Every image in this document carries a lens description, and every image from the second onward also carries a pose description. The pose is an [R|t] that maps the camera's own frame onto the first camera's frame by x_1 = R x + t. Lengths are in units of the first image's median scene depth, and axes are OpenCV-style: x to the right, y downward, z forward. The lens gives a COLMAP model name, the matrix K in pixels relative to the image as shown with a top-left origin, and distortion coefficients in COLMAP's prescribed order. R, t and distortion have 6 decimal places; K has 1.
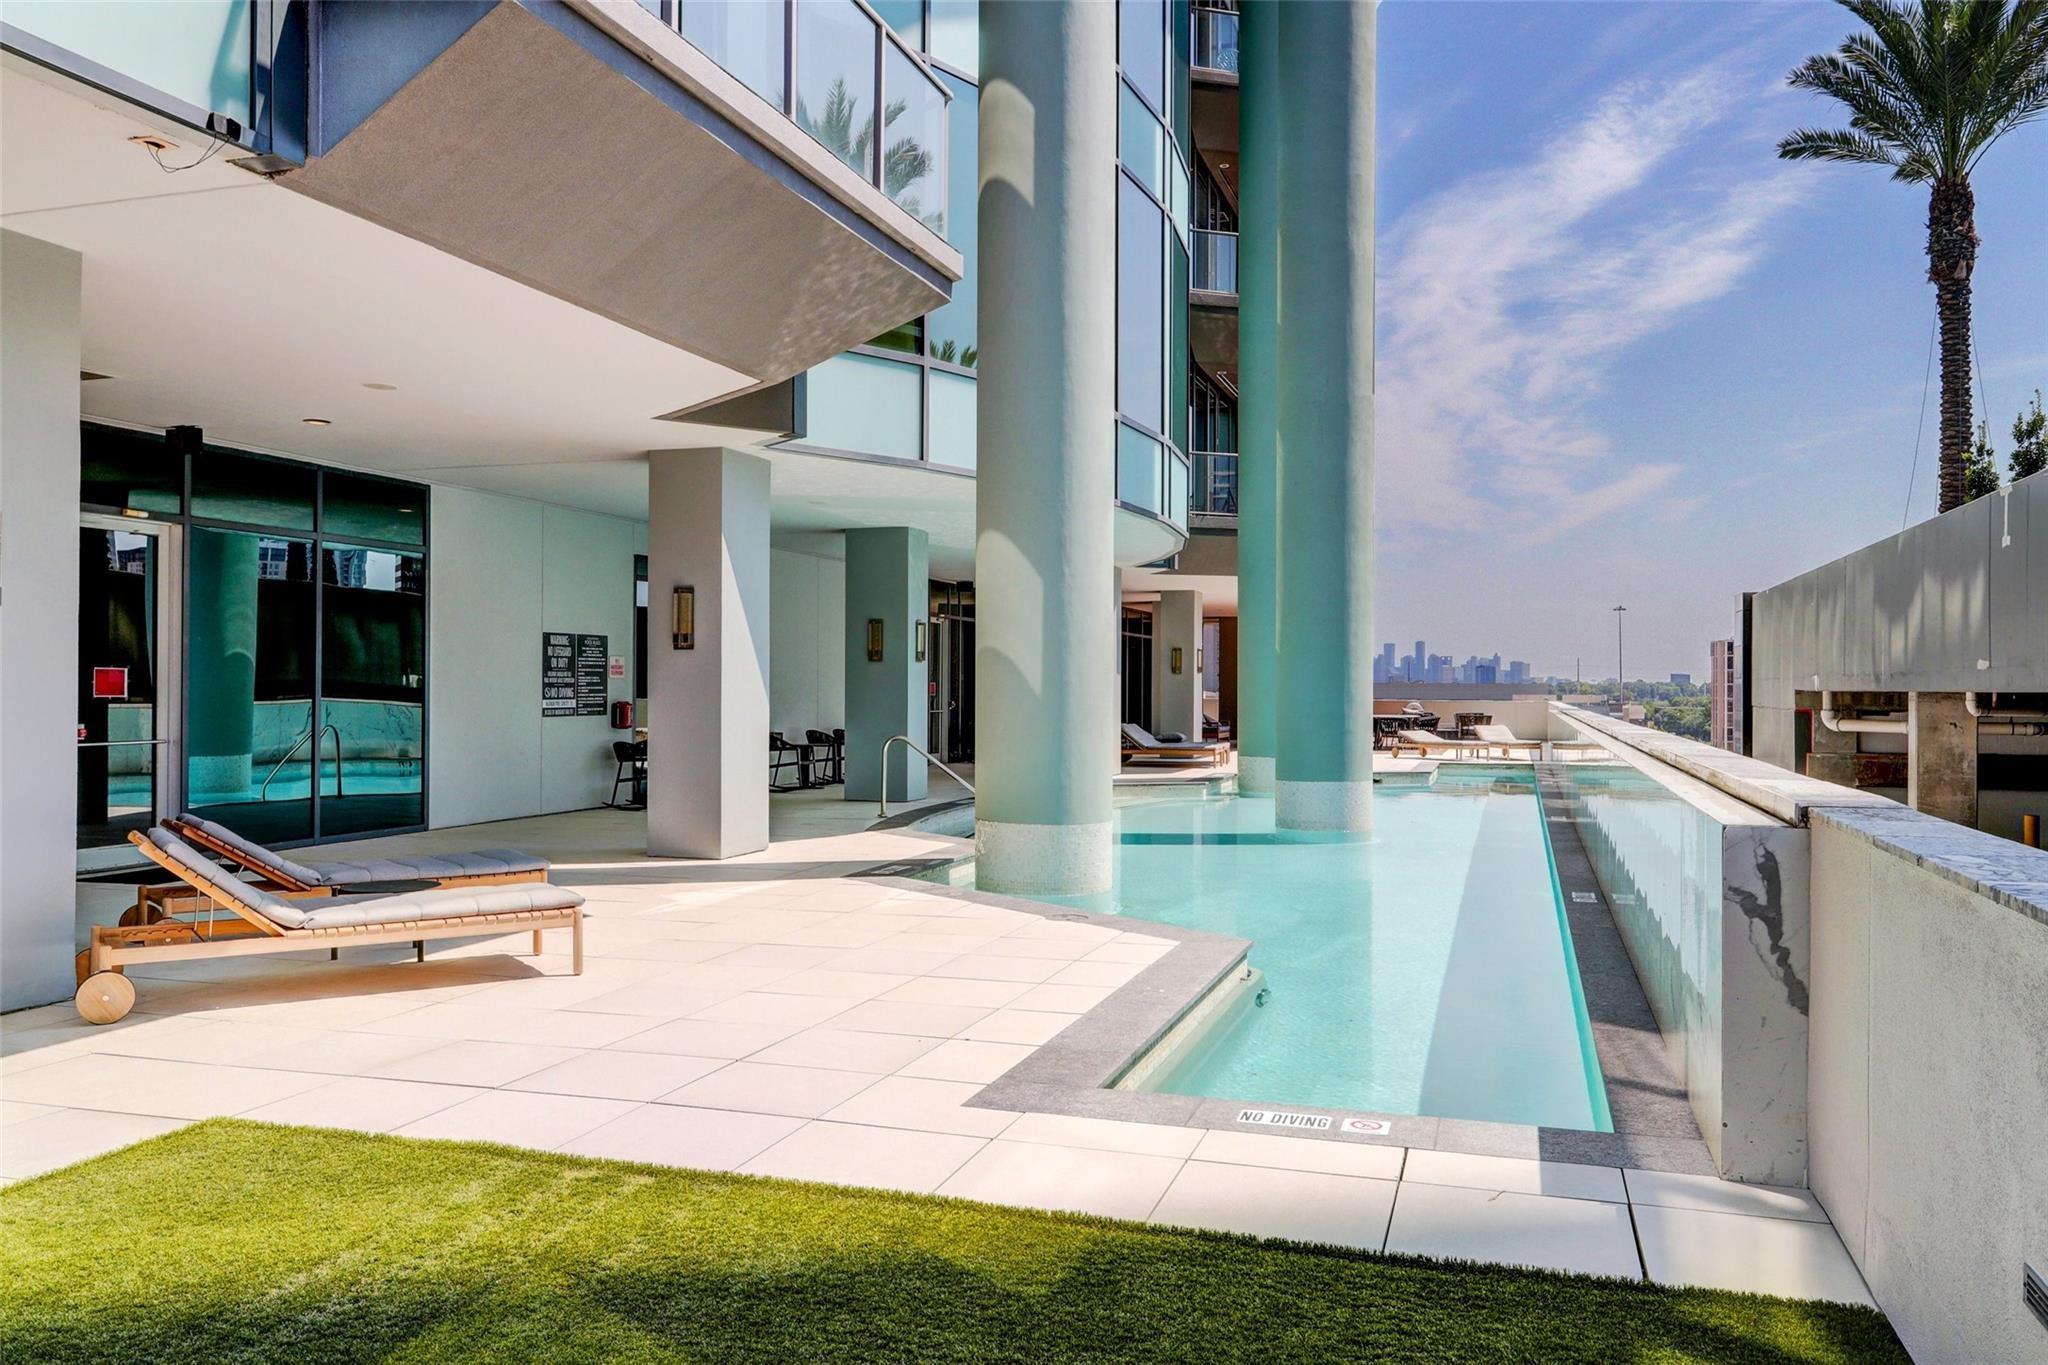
lens RADIAL K [[1540.0, 0, 1026.0], [0, 1540.0, 682.5], [0, 0, 1]] dist [0.003979, 0.000982]
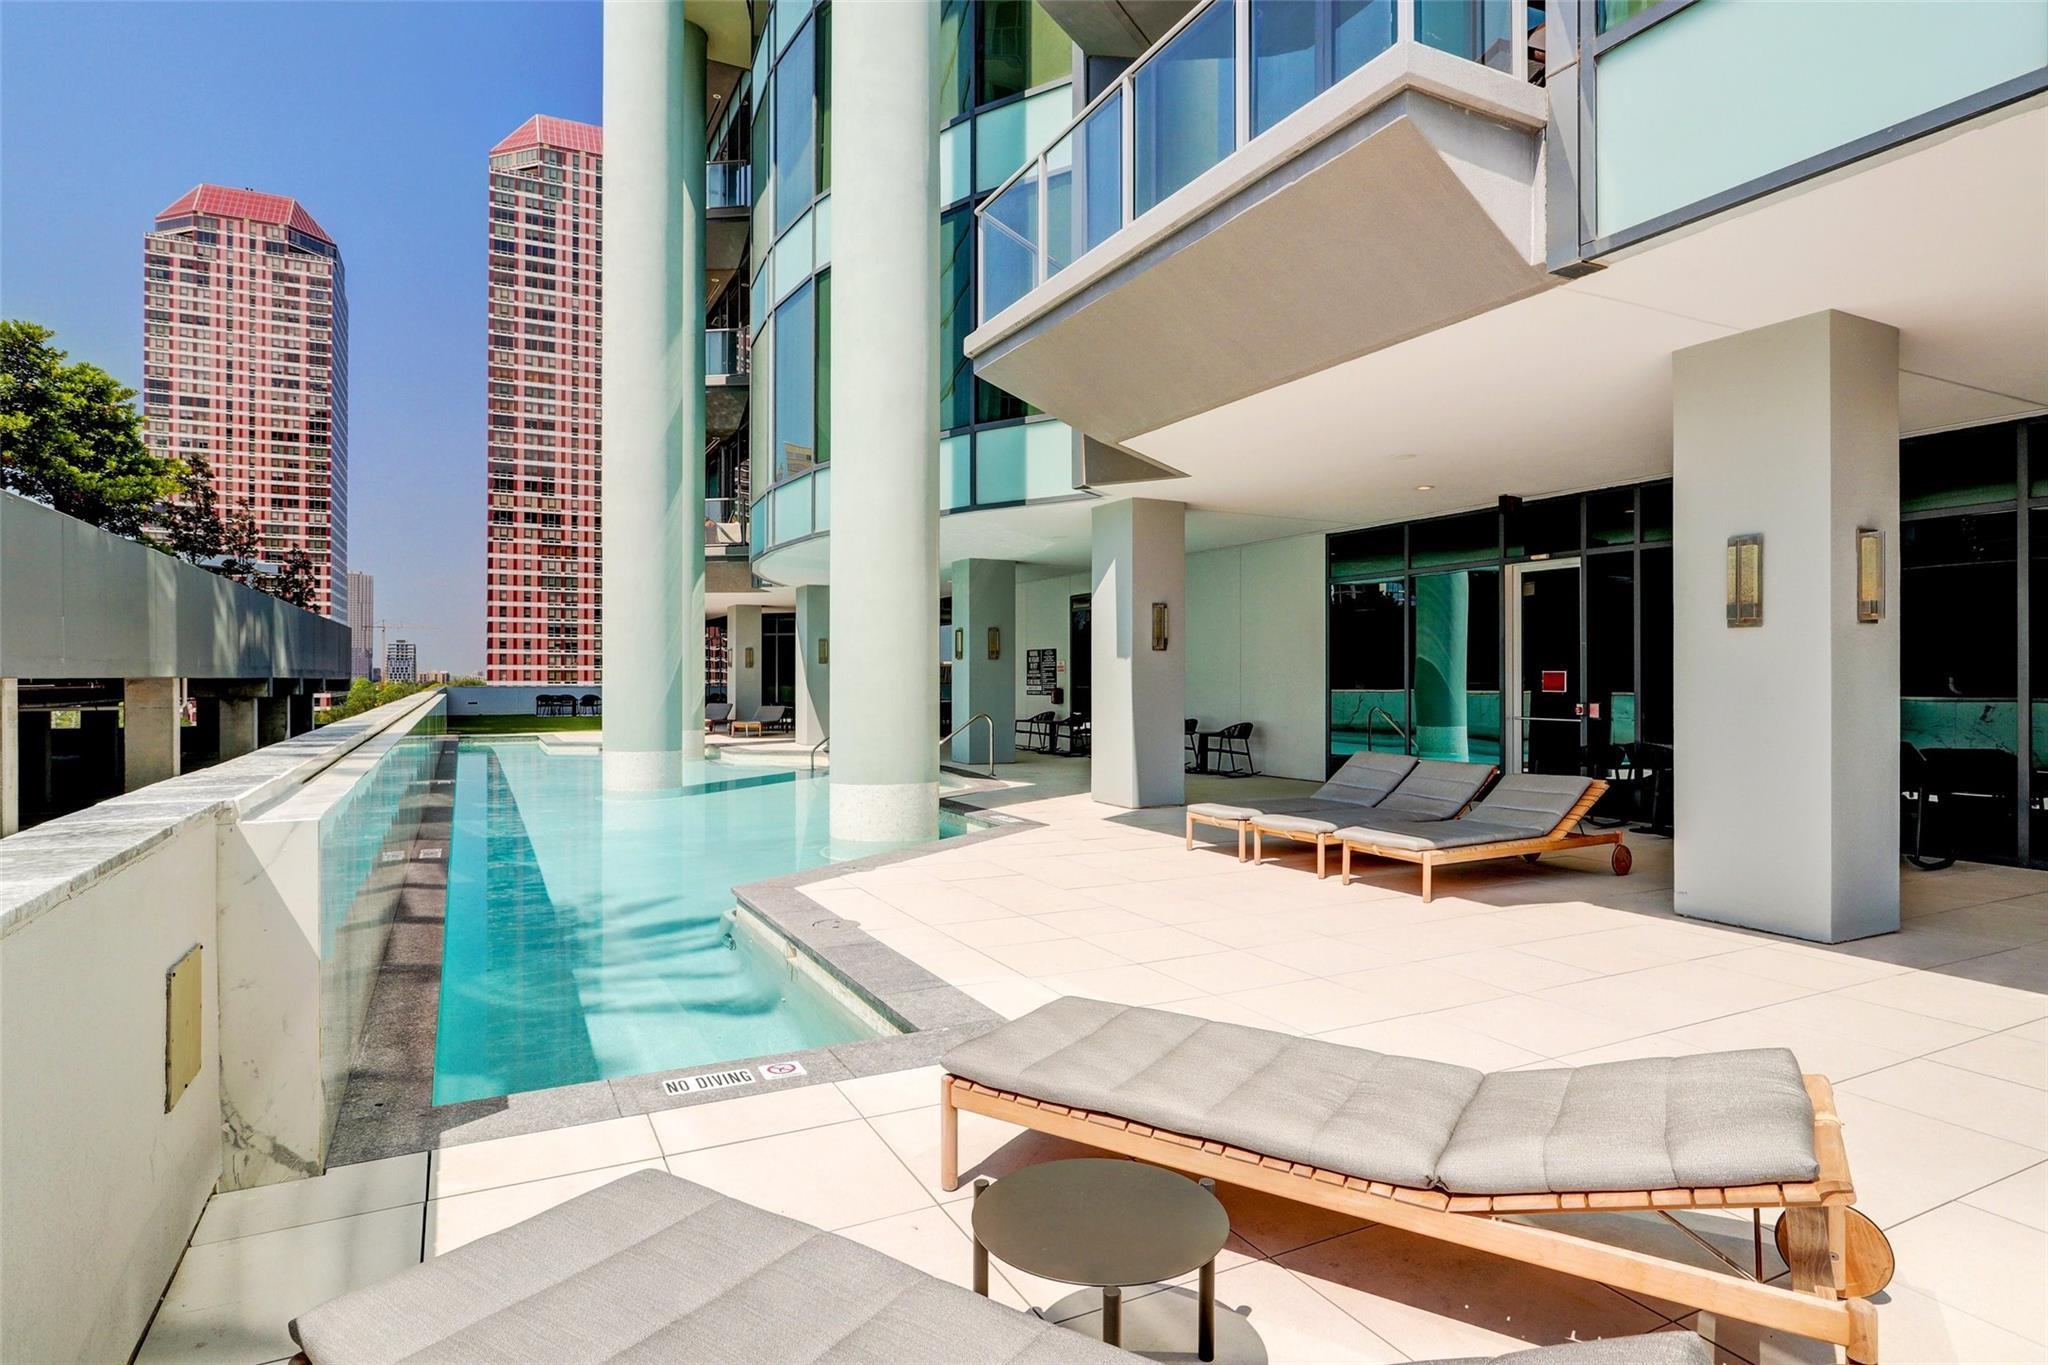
lens RADIAL K [[1066.7, 0, 1023.9], [0, 1066.7, 680.0], [0, 0, 1]] dist [-0.002264, -0.000193]
pose [[-0.702010, -0.005789, -0.712143, 0.592513], [-0.001773, 0.999978, -0.006381, 0.011861], [0.712164, -0.003217, -0.702005, 1.823320]]
